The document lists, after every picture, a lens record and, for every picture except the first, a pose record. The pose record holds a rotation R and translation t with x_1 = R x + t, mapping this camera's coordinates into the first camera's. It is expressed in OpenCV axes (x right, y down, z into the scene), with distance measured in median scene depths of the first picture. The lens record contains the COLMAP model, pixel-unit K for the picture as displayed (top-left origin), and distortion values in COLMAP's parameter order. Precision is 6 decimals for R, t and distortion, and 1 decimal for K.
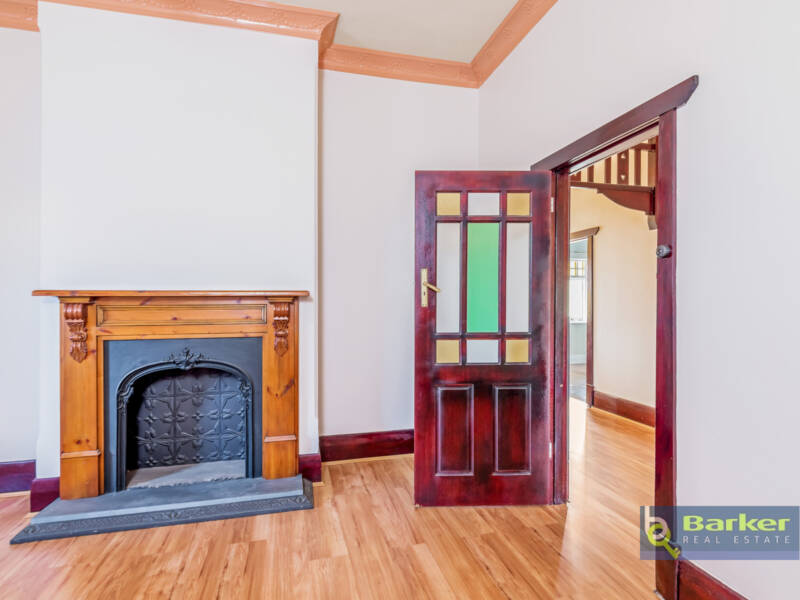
lens RADIAL K [[427.6, 0, 398.8], [0, 427.6, 299.0], [0, 0, 1]] dist [0.000594, -0.001167]
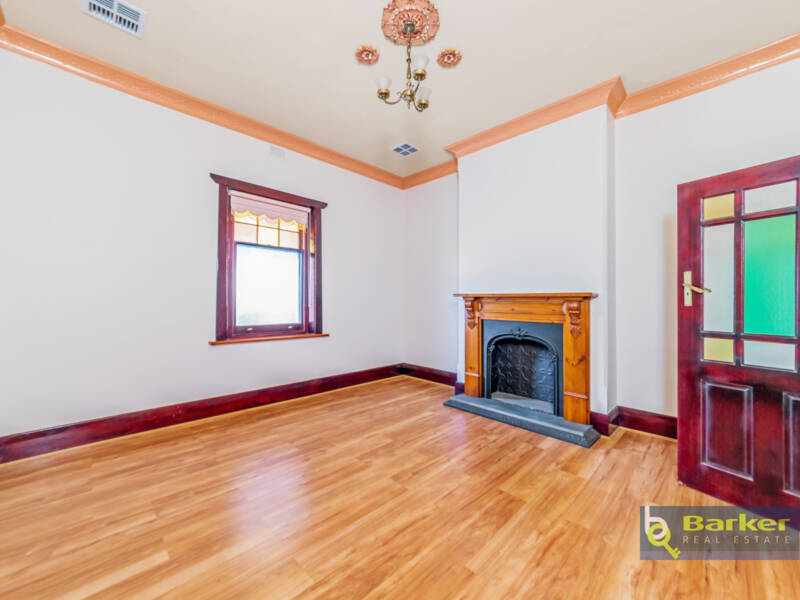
lens RADIAL K [[314.7, 0, 402.8], [0, 314.7, 297.6], [0, 0, 1]] dist [-0.003325, 0.001571]
pose [[0.510486, 0.001079, -0.859886, 0.380103], [0.001871, 0.999995, 0.002365, -0.006856], [0.859884, -0.002817, 0.510481, -0.045843]]
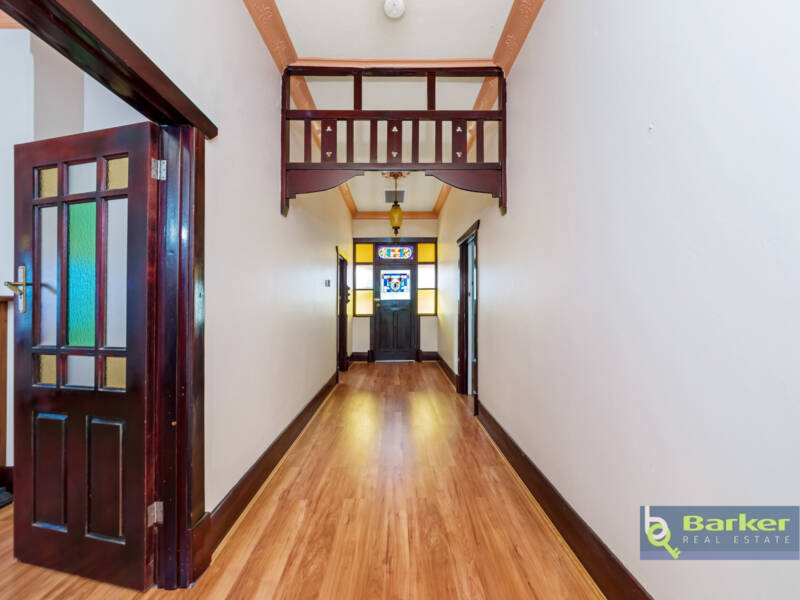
lens RADIAL K [[314.7, 0, 413.4], [0, 314.7, 302.2], [0, 0, 1]] dist [-0.003325, 0.001571]
pose [[0.970709, -0.011235, -0.239997, 0.903677], [0.010759, 0.999937, -0.003294, 0.007503], [0.240019, 0.000615, 0.970768, 0.595070]]
